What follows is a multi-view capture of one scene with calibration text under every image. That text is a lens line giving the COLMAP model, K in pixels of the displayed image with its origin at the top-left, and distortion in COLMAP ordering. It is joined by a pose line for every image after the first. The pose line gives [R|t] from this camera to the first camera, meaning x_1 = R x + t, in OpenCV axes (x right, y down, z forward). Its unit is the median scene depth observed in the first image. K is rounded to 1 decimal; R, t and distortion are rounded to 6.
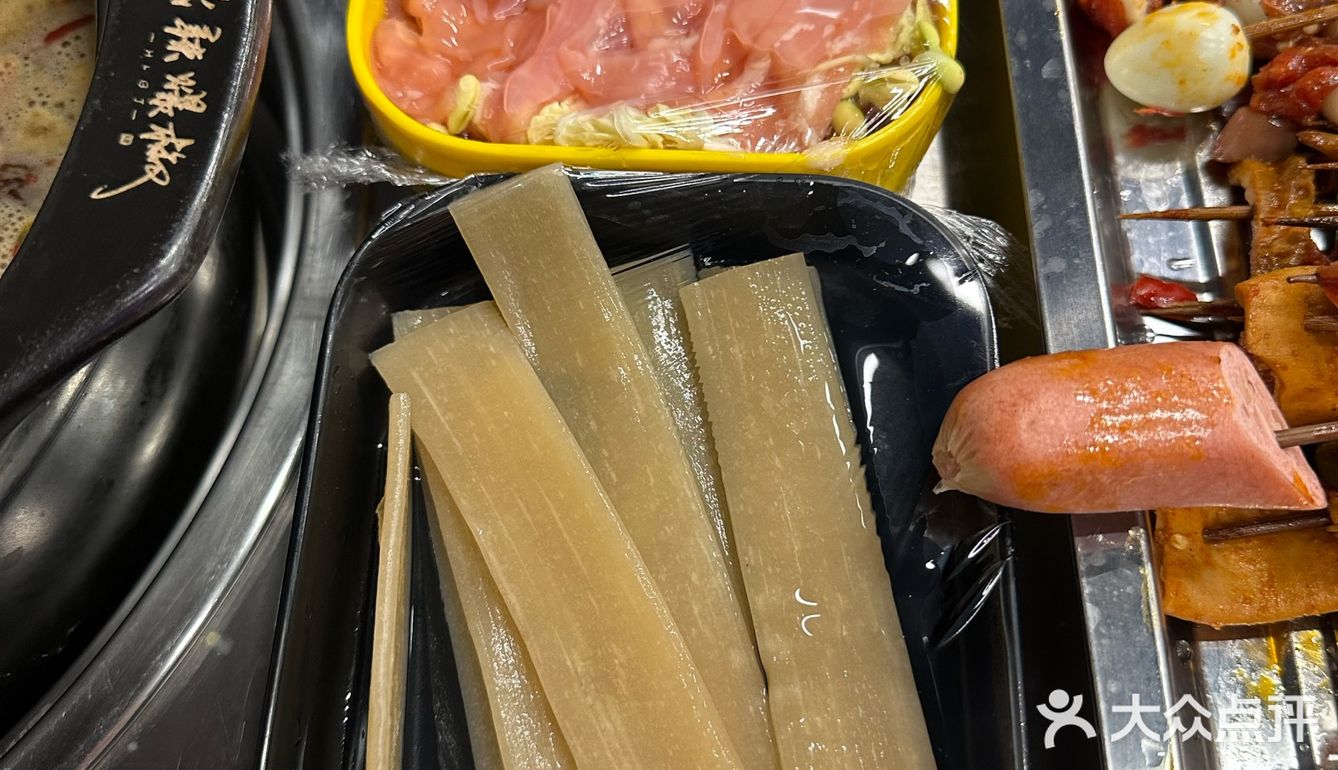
lens RADIAL K [[1092.1, 0, 668.6], [0, 1092.1, 429.9], [0, 0, 1]] dist [-0.059679, -0.006780]
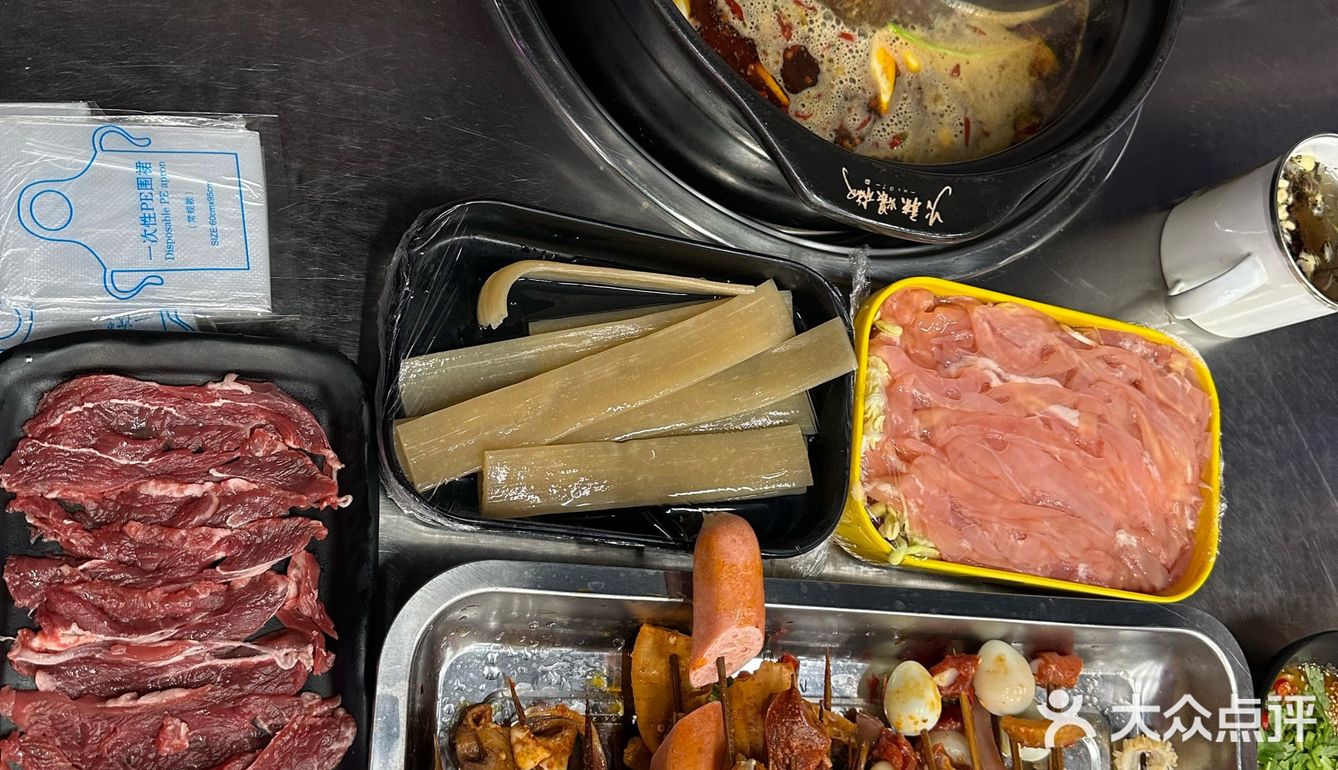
lens RADIAL K [[1092.1, 0, 668.6], [0, 1092.1, 429.9], [0, 0, 1]] dist [-0.059679, -0.006780]
pose [[-0.051875, 0.985270, -0.162945, 0.388259], [-0.998631, -0.052288, 0.001757, 0.118952], [-0.006788, 0.162813, 0.986634, -1.100917]]
